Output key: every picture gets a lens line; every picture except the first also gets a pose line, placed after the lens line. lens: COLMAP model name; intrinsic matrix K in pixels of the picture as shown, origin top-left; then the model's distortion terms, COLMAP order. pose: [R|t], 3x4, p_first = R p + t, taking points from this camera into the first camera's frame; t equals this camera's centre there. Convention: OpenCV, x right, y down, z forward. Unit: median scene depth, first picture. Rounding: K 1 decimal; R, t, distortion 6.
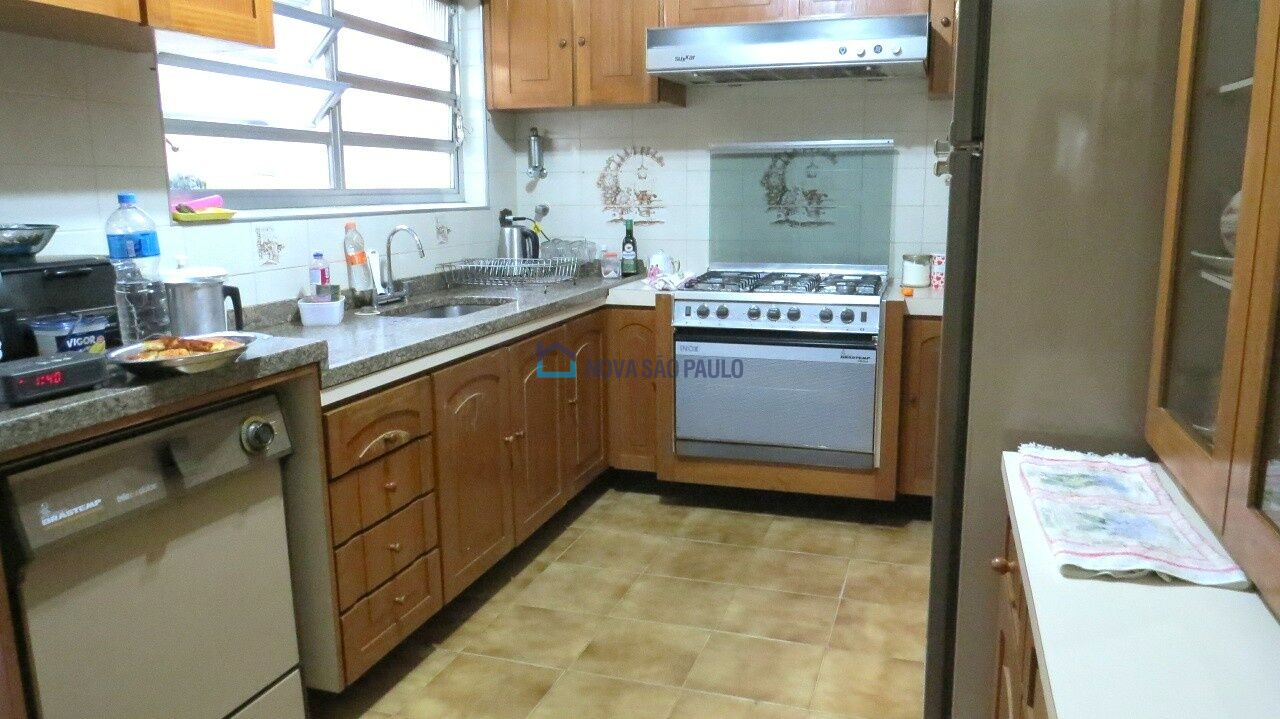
lens RADIAL K [[912.6, 0, 640.5], [0, 912.6, 362.5], [0, 0, 1]] dist [-0.026257, 0.000868]
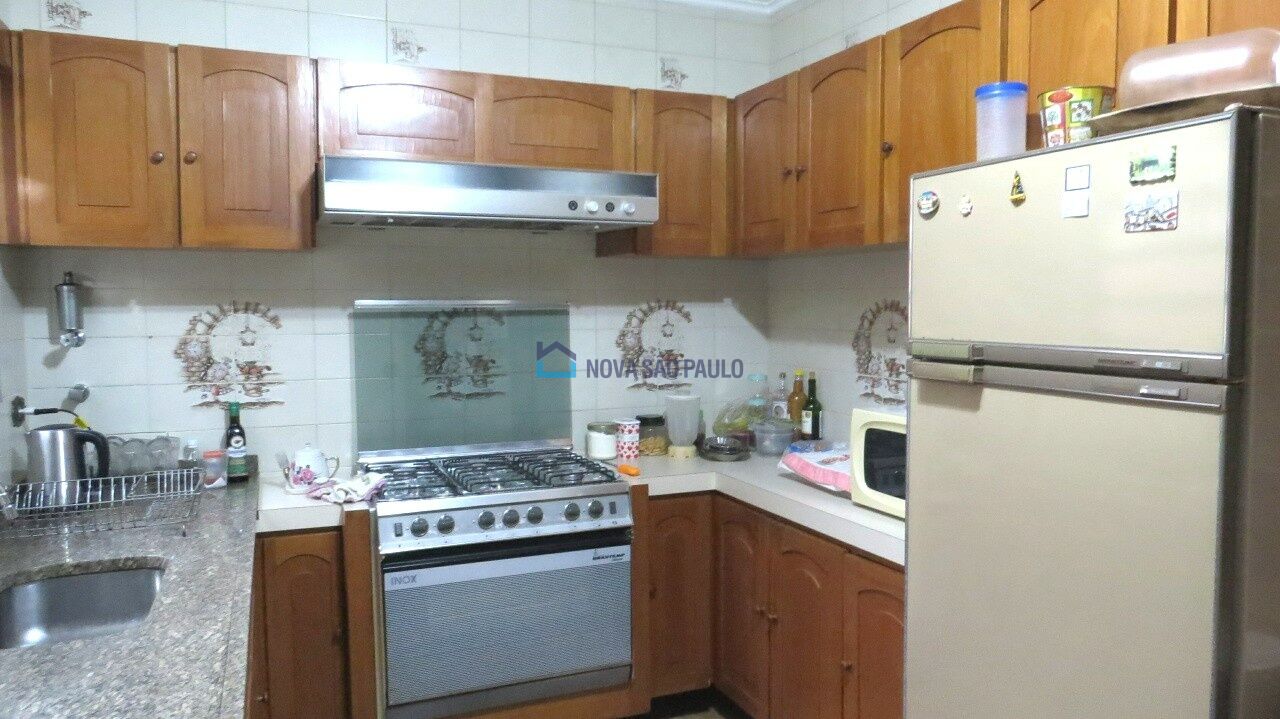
lens RADIAL K [[912.6, 0, 641.2], [0, 912.6, 355.8], [0, 0, 1]] dist [-0.026257, 0.000868]
pose [[0.752972, -0.035637, 0.657086, -0.247979], [0.122031, 0.988775, -0.086212, -0.096078], [-0.646638, 0.145101, 0.748869, 0.265134]]
